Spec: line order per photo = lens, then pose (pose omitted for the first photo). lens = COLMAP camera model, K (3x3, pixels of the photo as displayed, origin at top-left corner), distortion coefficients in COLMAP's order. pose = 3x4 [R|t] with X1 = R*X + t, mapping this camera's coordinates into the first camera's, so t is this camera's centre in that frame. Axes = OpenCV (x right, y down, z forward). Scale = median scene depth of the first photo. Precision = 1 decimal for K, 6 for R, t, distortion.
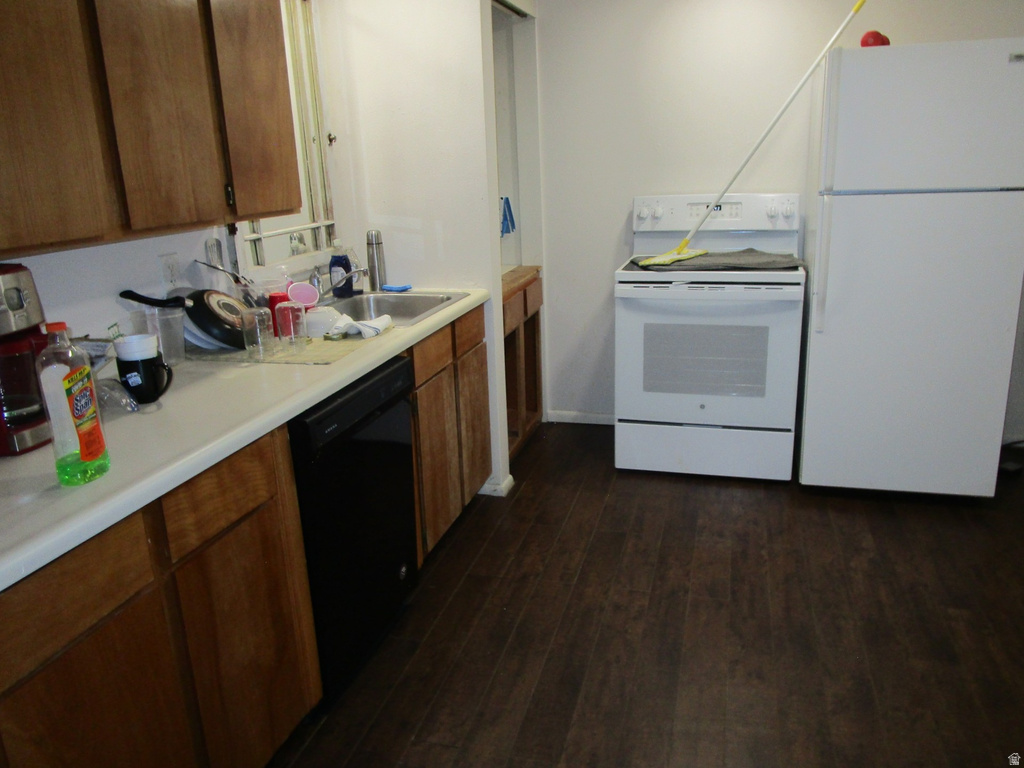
lens RADIAL K [[771.9, 0, 512.0], [0, 771.9, 384.0], [0, 0, 1]] dist [-0.069369, 0.064492]
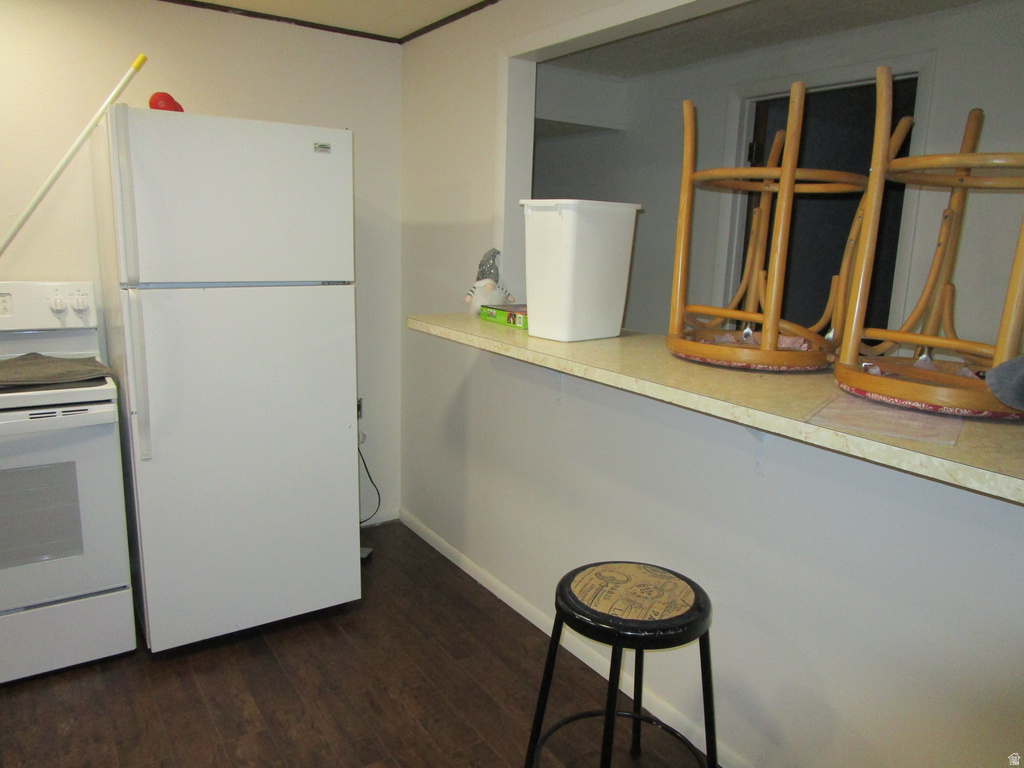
lens RADIAL K [[742.0, 0, 512.0], [0, 742.0, 384.0], [0, 0, 1]] dist [-0.015659, -0.004671]
pose [[0.647098, -0.096041, 0.756334, 0.075964], [0.156707, 0.987607, -0.008665, -0.076597], [-0.746128, 0.124130, 0.654128, 0.206698]]
